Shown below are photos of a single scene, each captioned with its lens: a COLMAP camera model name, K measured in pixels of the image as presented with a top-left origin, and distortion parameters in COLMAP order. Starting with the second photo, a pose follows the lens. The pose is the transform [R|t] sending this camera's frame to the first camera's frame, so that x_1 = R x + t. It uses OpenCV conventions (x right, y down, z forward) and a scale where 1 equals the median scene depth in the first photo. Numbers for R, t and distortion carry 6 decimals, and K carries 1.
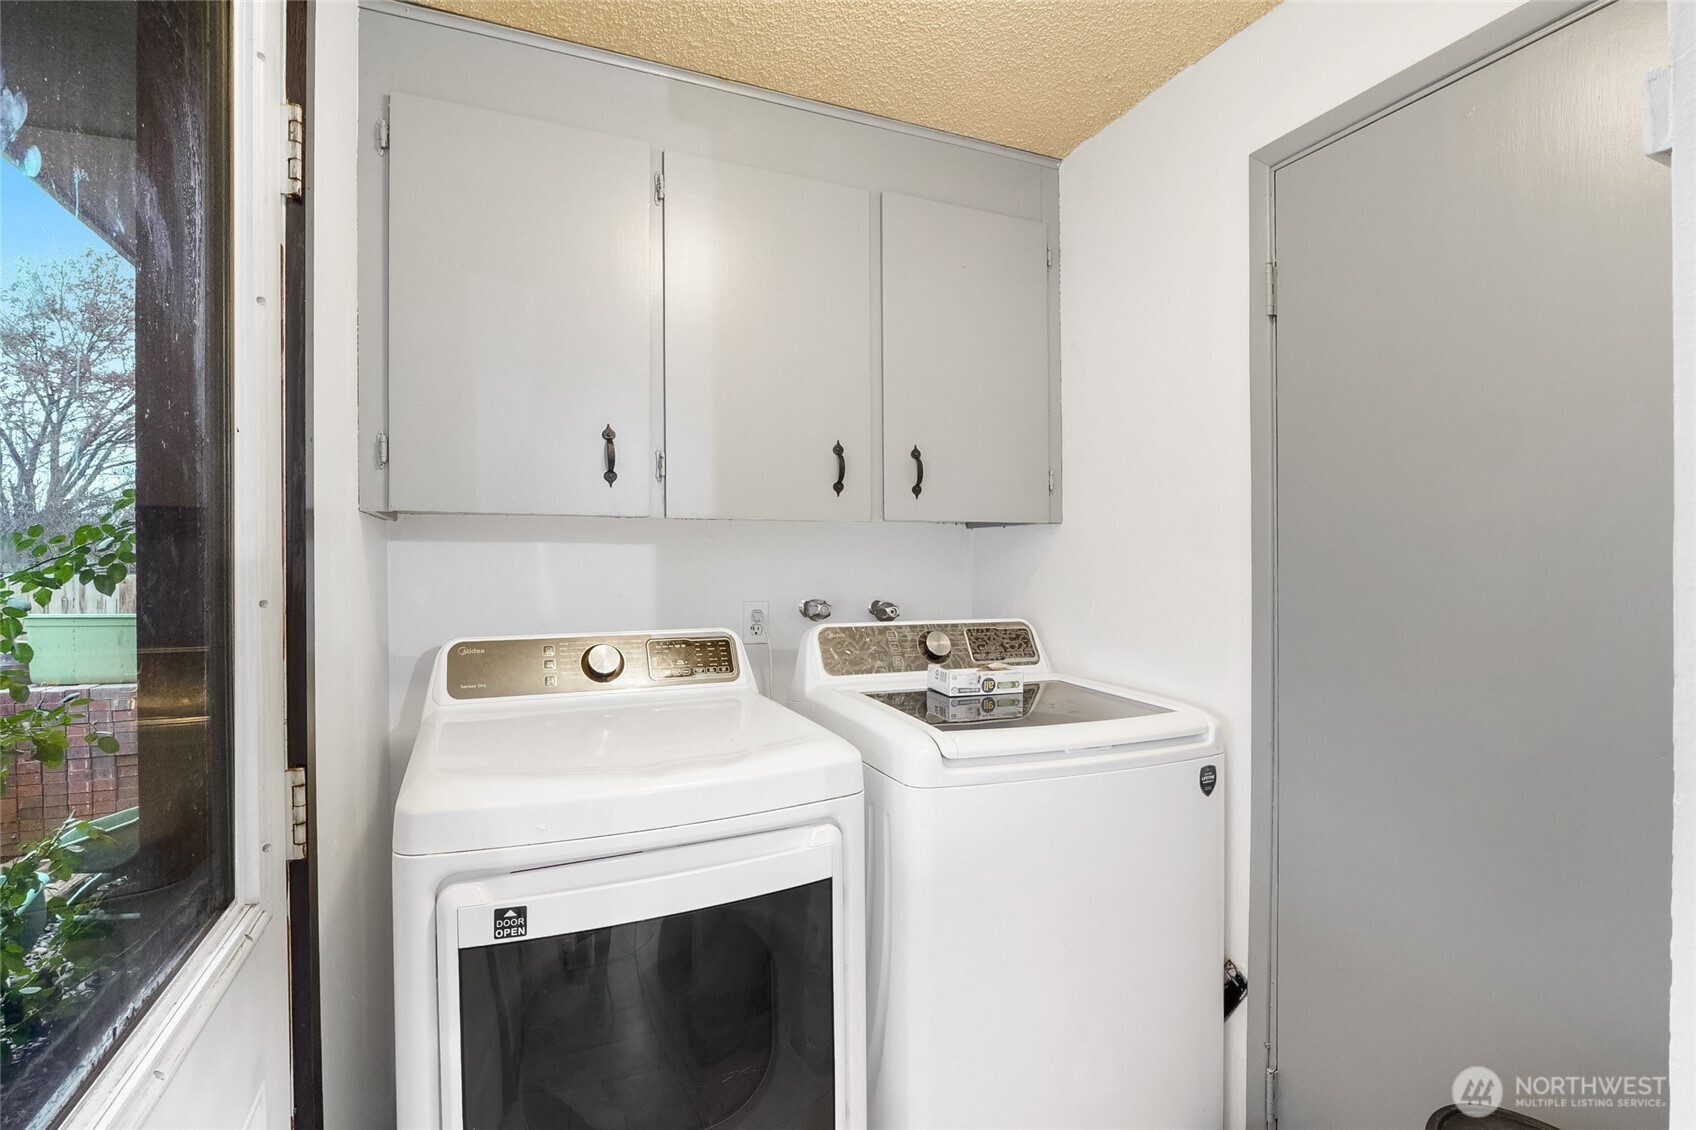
lens RADIAL K [[802.7, 0, 853.6], [0, 802.7, 564.3], [0, 0, 1]] dist [-0.013767, -0.001794]
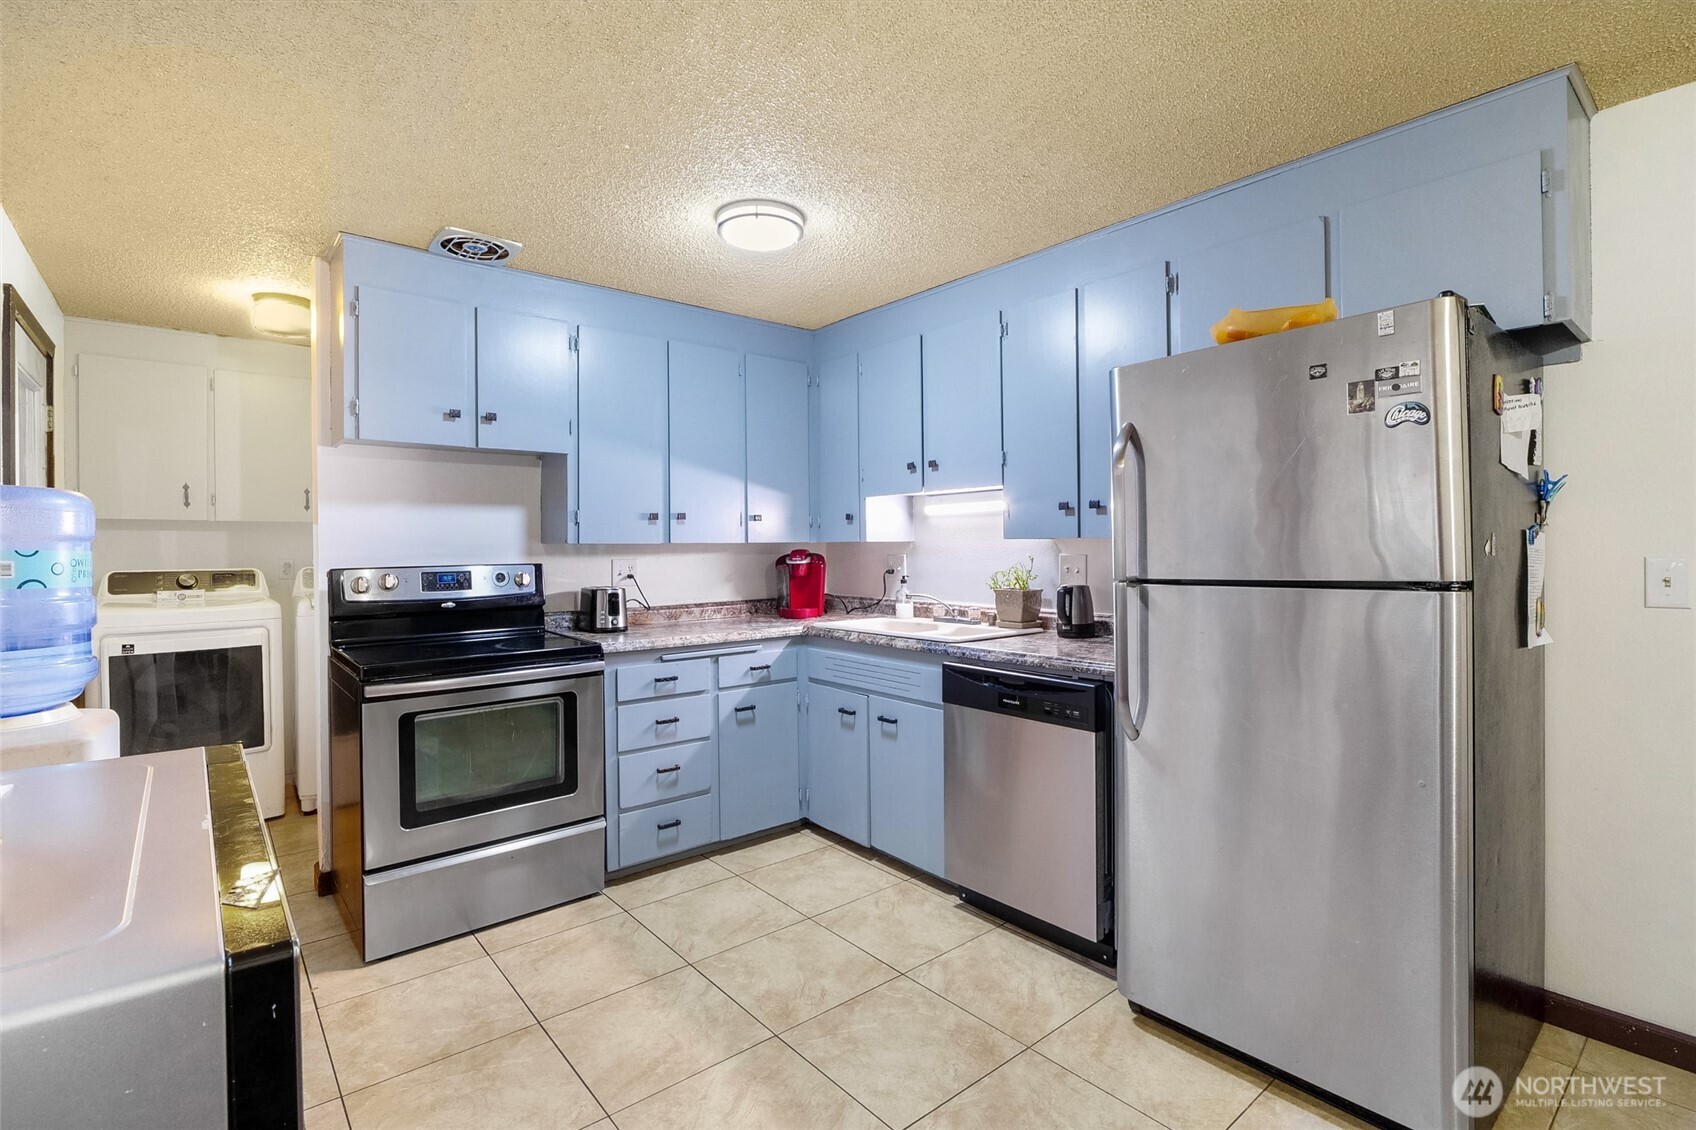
lens RADIAL K [[802.7, 0, 863.4], [0, 802.7, 549.6], [0, 0, 1]] dist [-0.013767, -0.001794]
pose [[0.963803, -0.005234, 0.266562, 1.294750], [0.003783, 0.999975, 0.005959, 0.029419], [-0.266587, -0.004735, 0.963799, -2.350971]]
